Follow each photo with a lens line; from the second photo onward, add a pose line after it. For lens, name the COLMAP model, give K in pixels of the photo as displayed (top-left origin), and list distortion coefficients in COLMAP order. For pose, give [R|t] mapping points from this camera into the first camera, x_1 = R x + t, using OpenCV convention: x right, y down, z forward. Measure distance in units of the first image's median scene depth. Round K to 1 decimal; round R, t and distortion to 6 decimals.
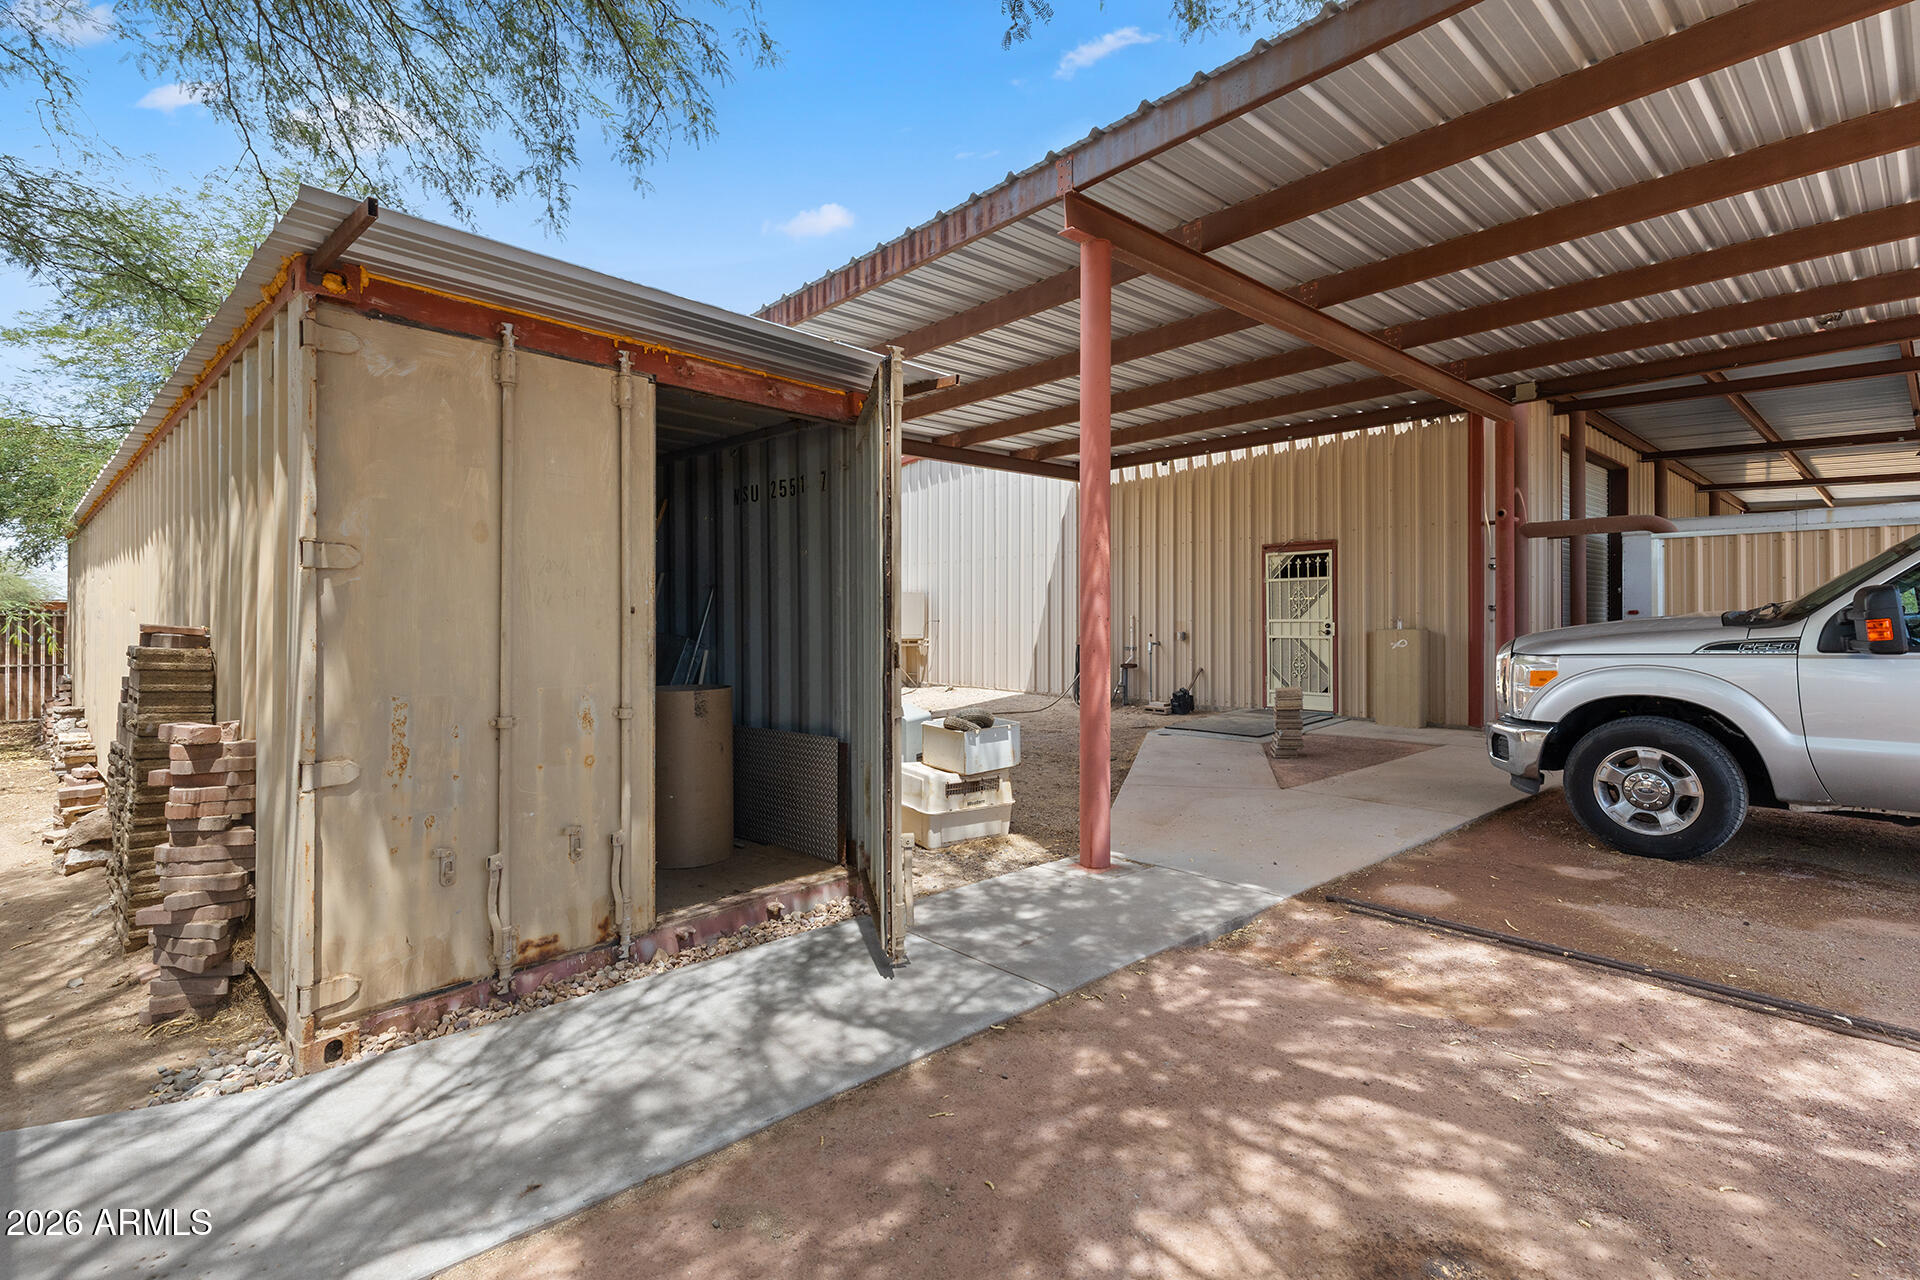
lens RADIAL K [[887.3, 0, 938.9], [0, 887.3, 614.0], [0, 0, 1]] dist [0.003445, 0.000426]
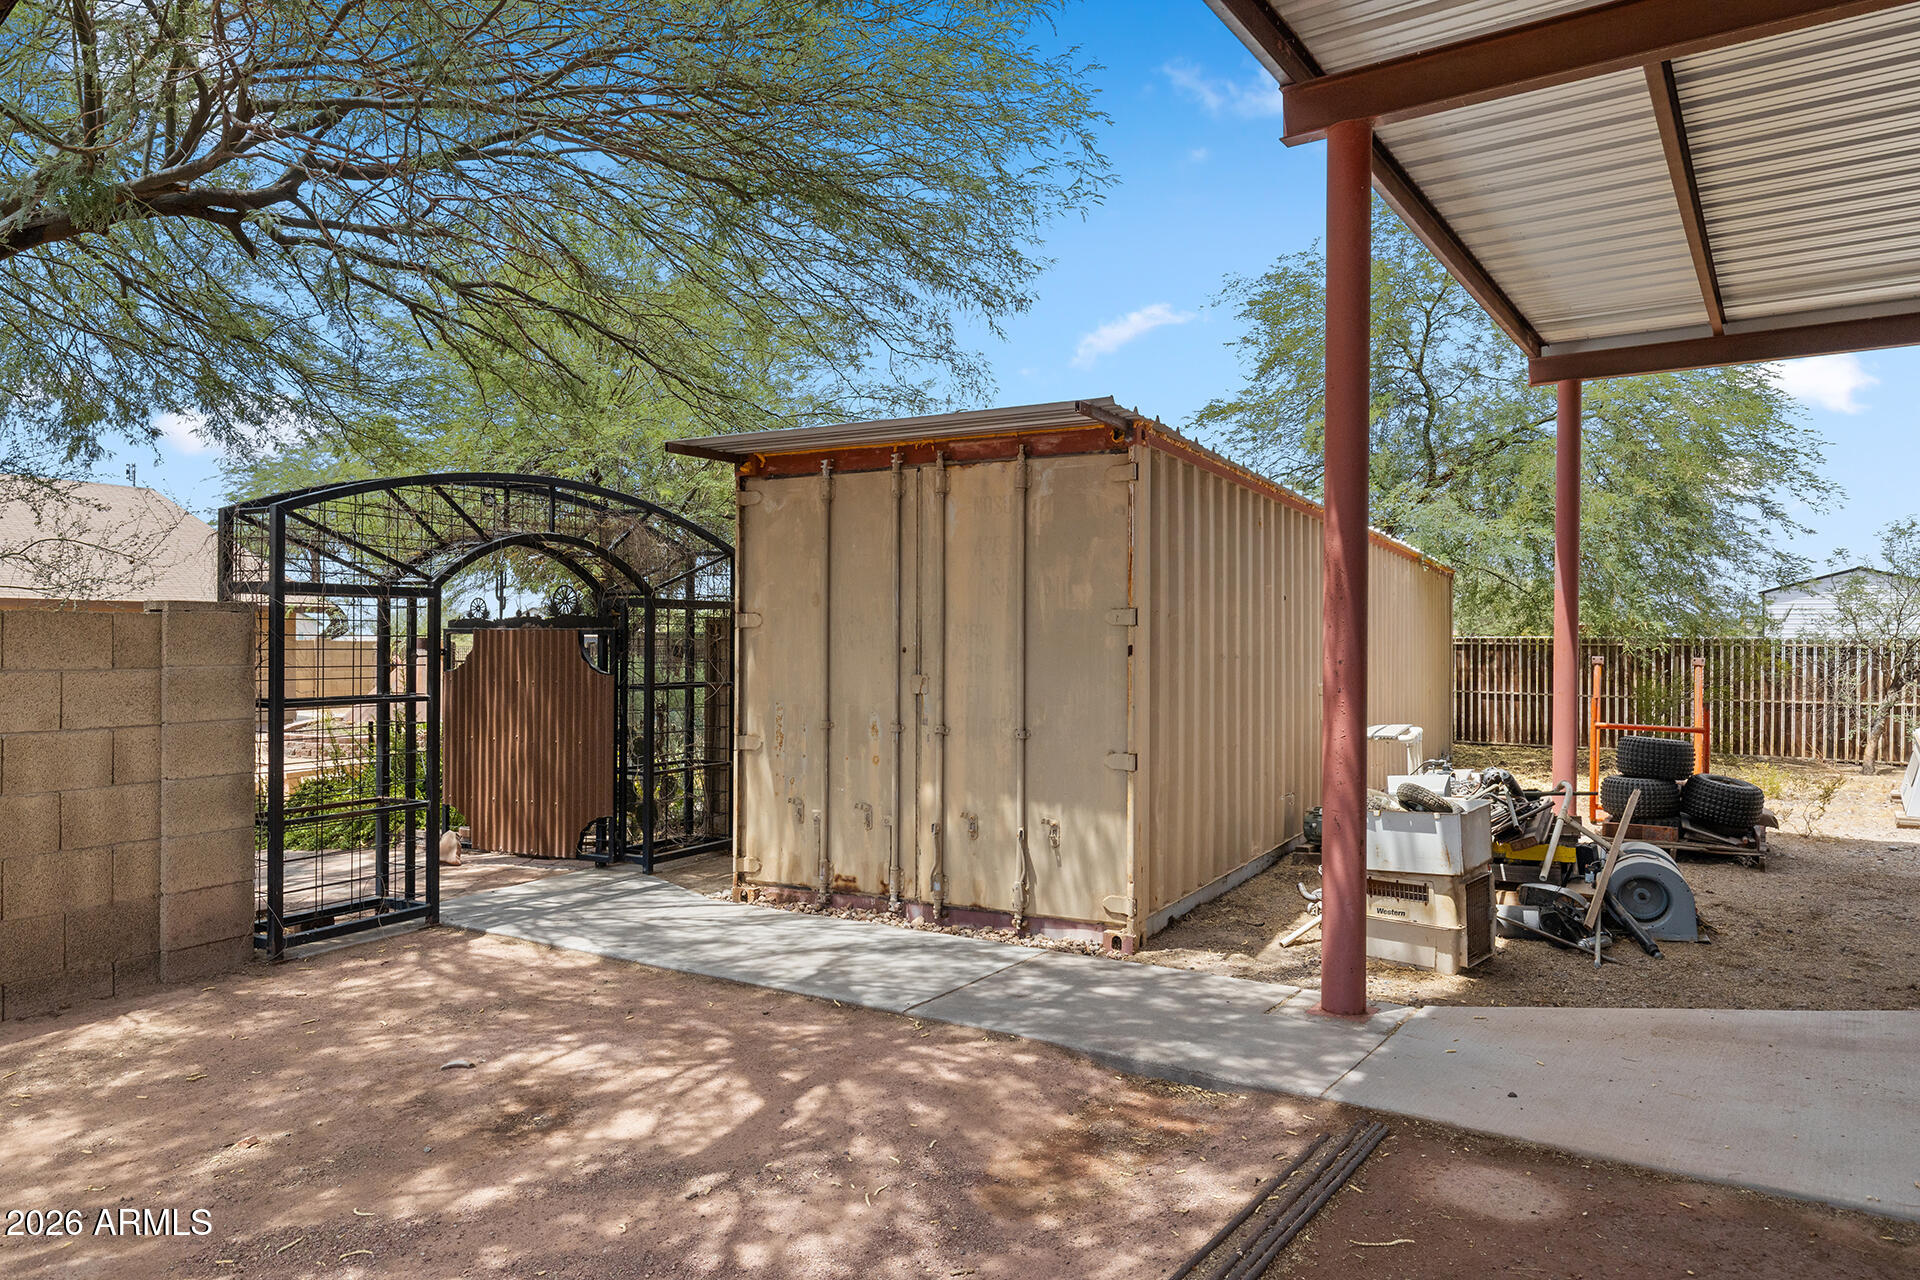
lens RADIAL K [[1234.9, 0, 960.0], [0, 1234.9, 640.0], [0, 0, 1]] dist [0.004786, 0.000849]
pose [[0.253227, -0.003107, -0.967402, 1.029423], [0.006455, 0.999978, -0.001521, -0.012173], [0.967385, -0.005860, 0.253241, 0.438417]]
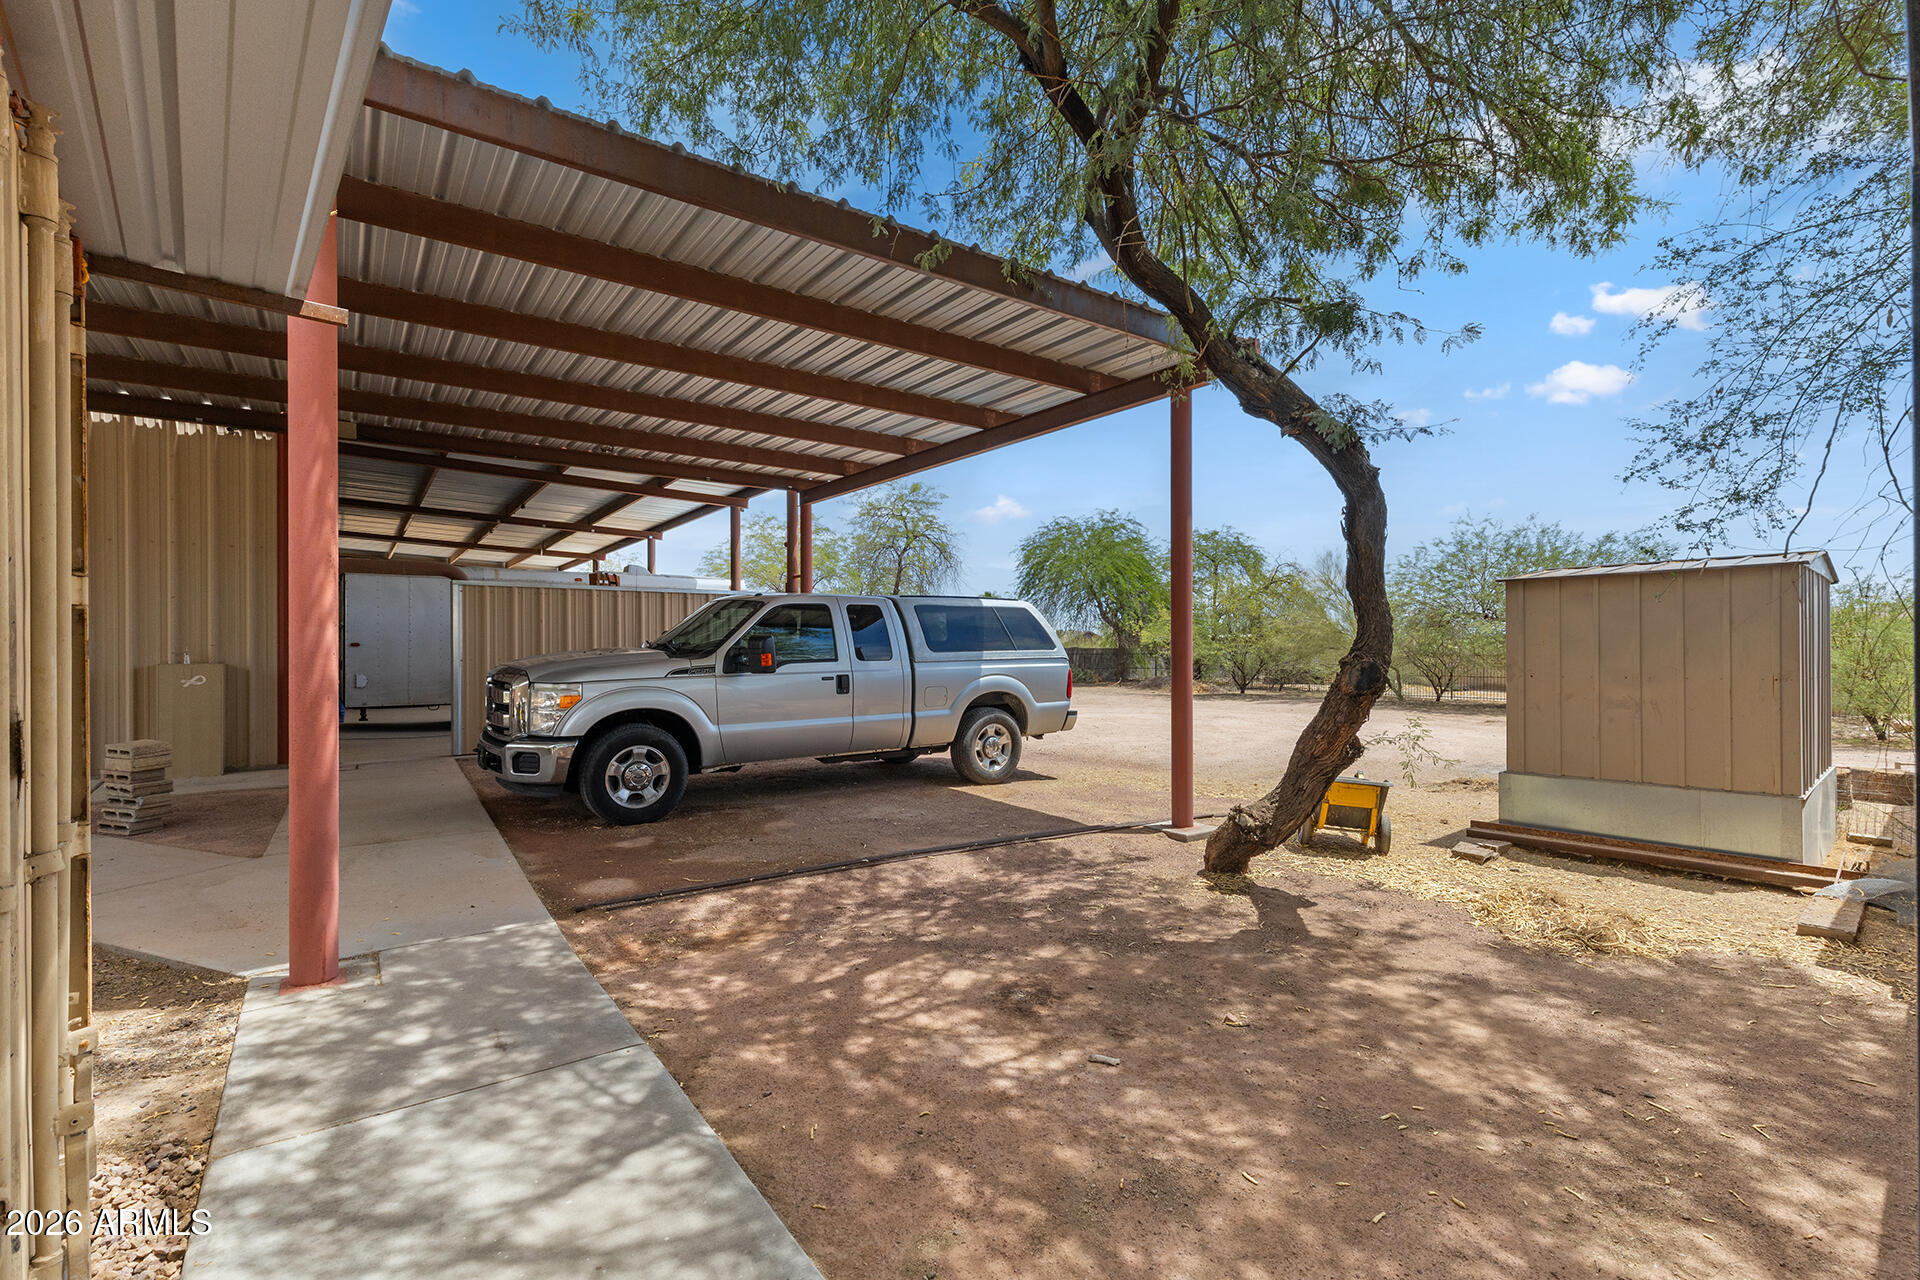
lens RADIAL K [[863.5, 0, 965.7], [0, 863.5, 646.6], [0, 0, 1]] dist [0.004305, 0.000143]
pose [[0.092413, 0.002329, 0.995718, -0.498914], [-0.007024, 0.999974, -0.001687, -0.006579], [-0.995696, -0.006838, 0.092427, 0.360897]]
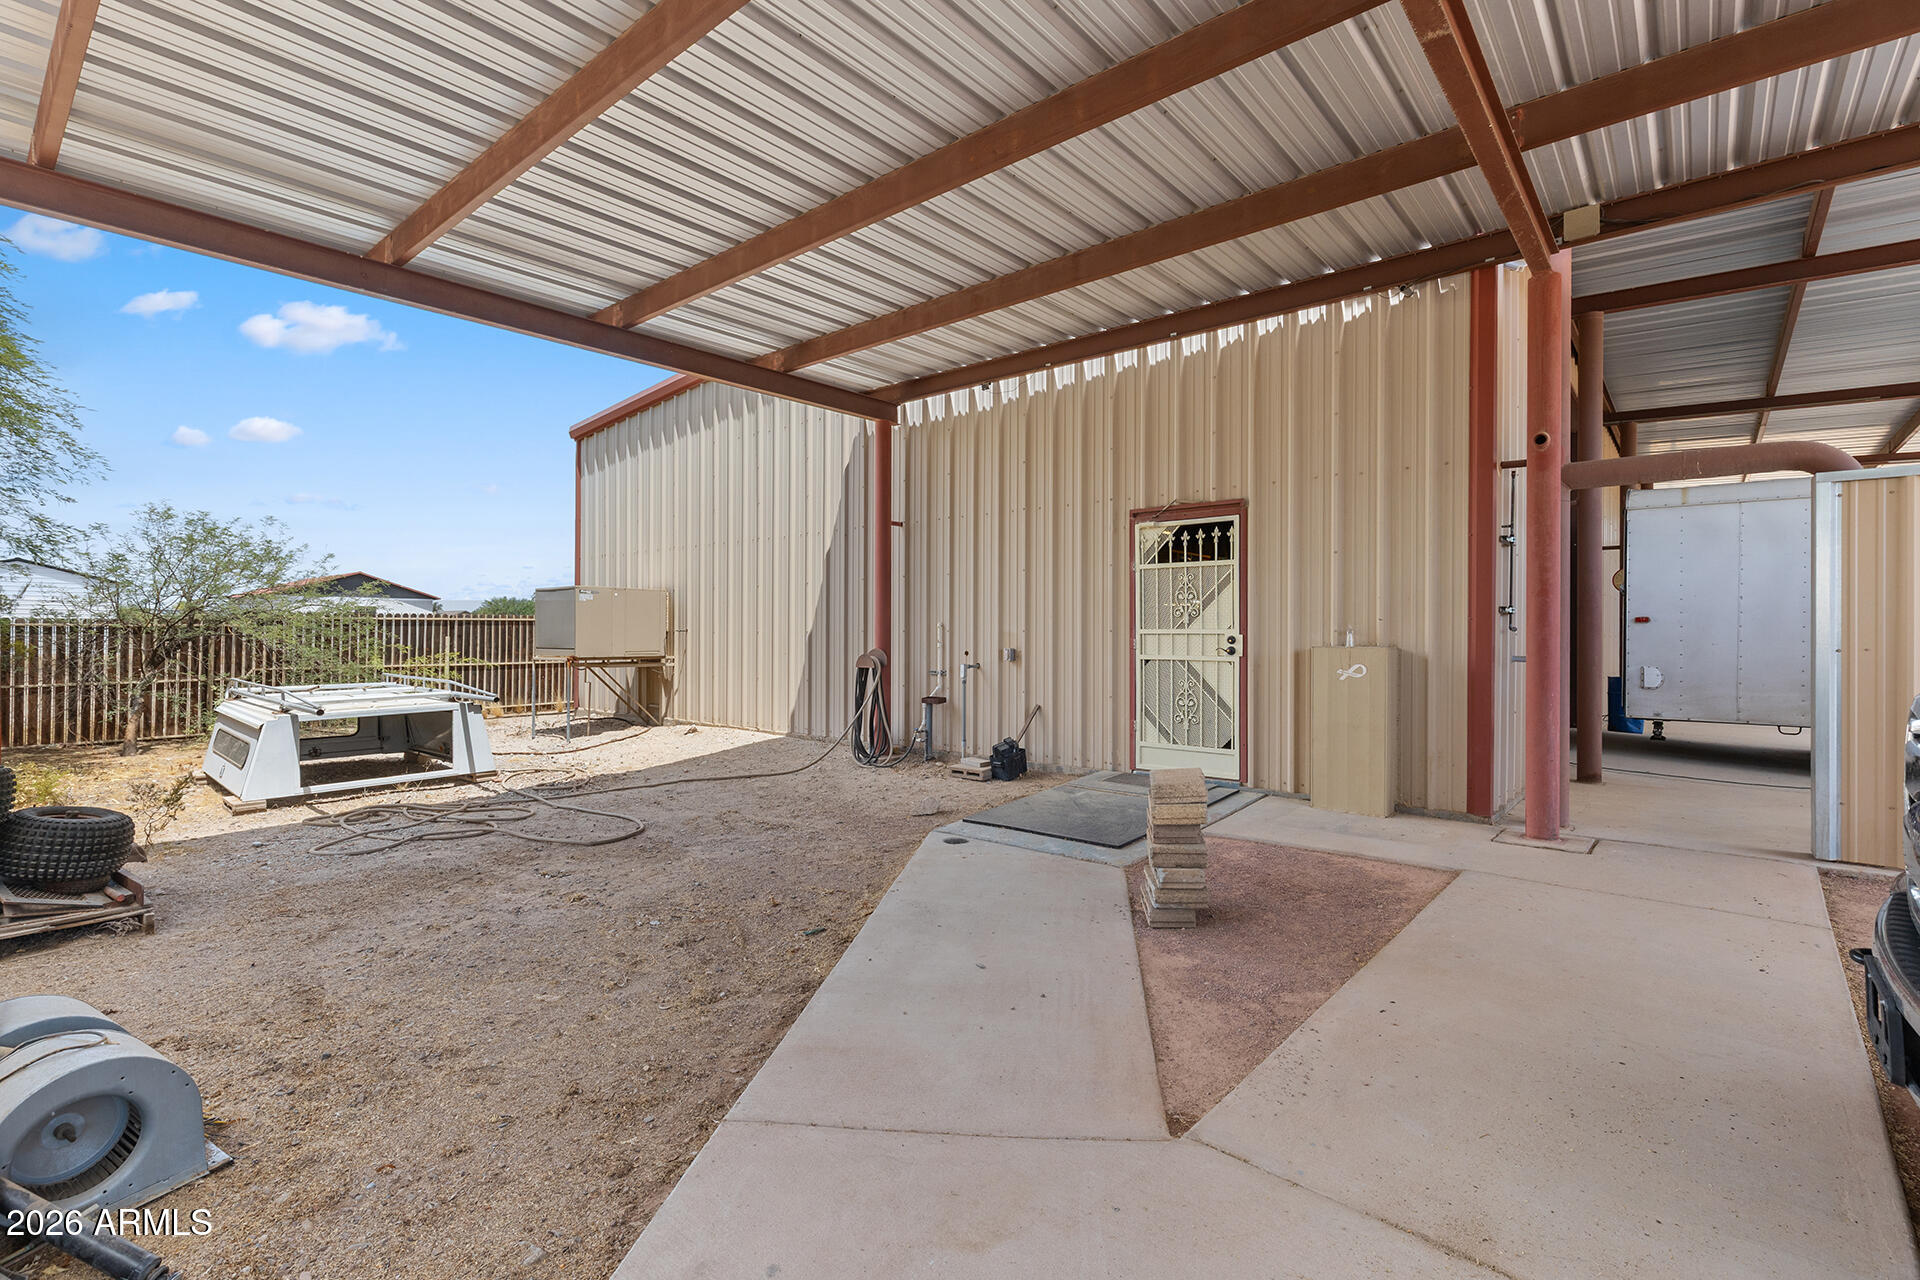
lens RADIAL K [[875.9, 0, 954.2], [0, 875.9, 633.6], [0, 0, 1]] dist [0.001181, 0.000438]
pose [[0.989211, -0.000428, 0.146494, 0.351690], [-0.001505, 0.999913, 0.013083, 0.002596], [-0.146487, -0.013162, 0.989125, 0.944670]]
